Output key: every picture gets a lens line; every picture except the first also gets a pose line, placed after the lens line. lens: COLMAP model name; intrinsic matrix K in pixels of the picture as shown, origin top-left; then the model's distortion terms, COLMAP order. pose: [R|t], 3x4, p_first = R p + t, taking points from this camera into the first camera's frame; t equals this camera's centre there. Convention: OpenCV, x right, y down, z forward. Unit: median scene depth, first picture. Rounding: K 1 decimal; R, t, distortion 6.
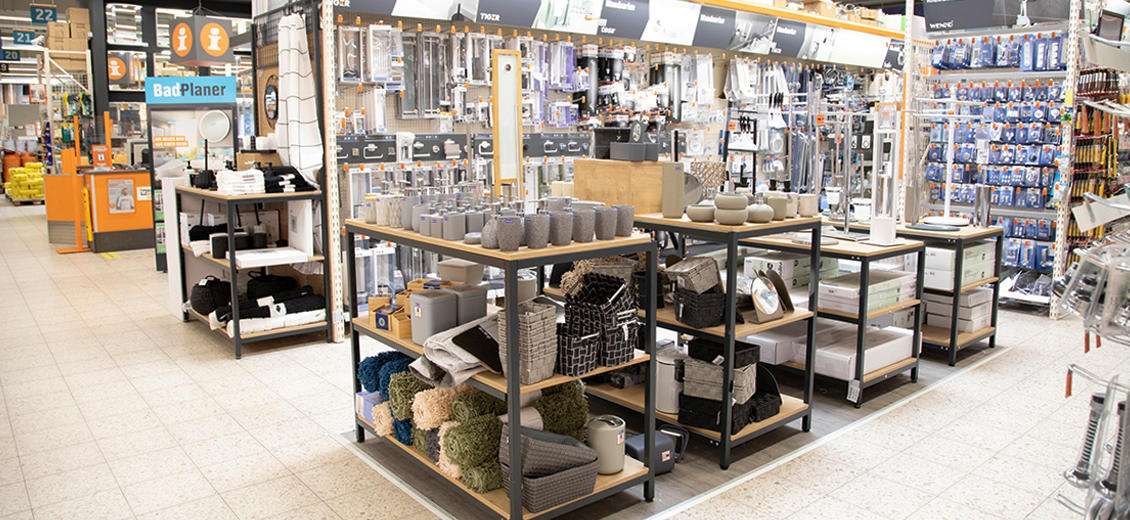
lens RADIAL K [[757.0, 0, 553.1], [0, 757.0, 221.8], [0, 0, 1]] dist [-0.086103, 0.032356]
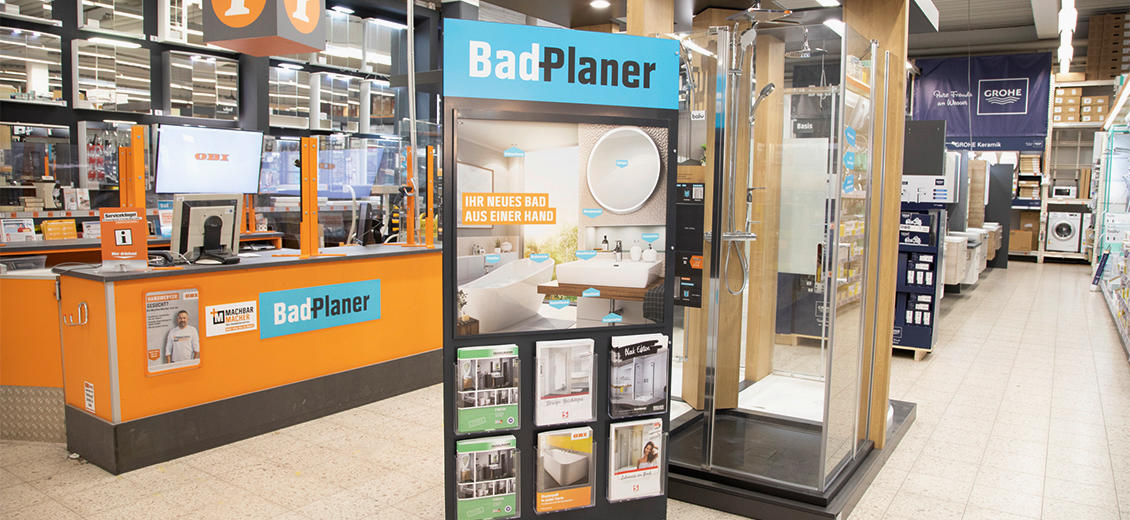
lens RADIAL K [[757.0, 0, 568.5], [0, 757.0, 263.6], [0, 0, 1]] dist [-0.086103, 0.032356]
pose [[0.962958, -0.006817, 0.269565, -0.742244], [0.011836, 0.999785, -0.016997, -0.096400], [-0.269392, 0.019558, 0.962832, 0.822310]]
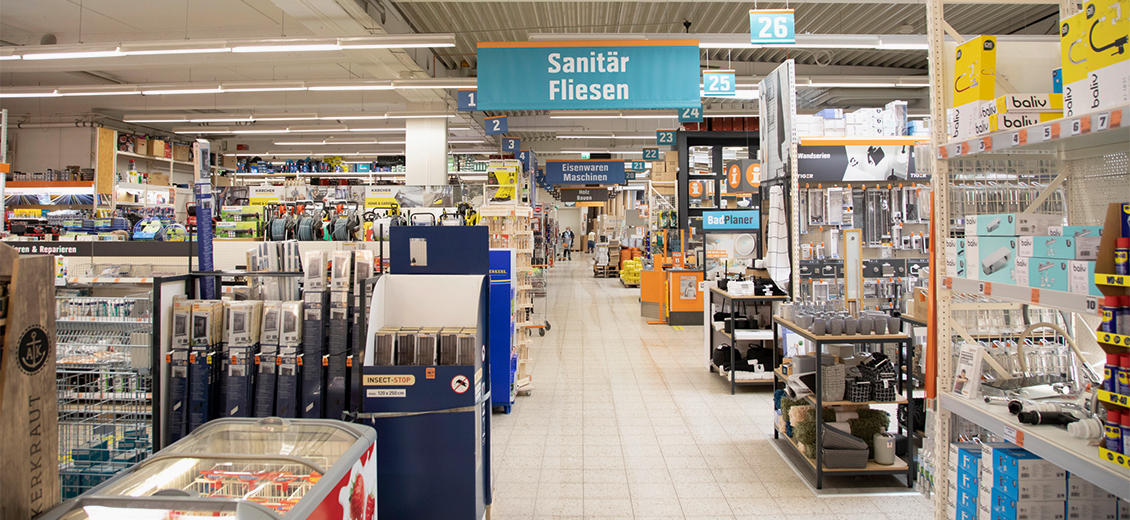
lens RADIAL K [[757.0, 0, 564.4], [0, 757.0, 253.4], [0, 0, 1]] dist [-0.086103, 0.032356]
pose [[0.752509, 0.018580, -0.658320, 0.318086], [-0.069537, 0.996256, -0.051368, -0.013408], [0.654901, 0.084432, 0.750984, -0.429250]]
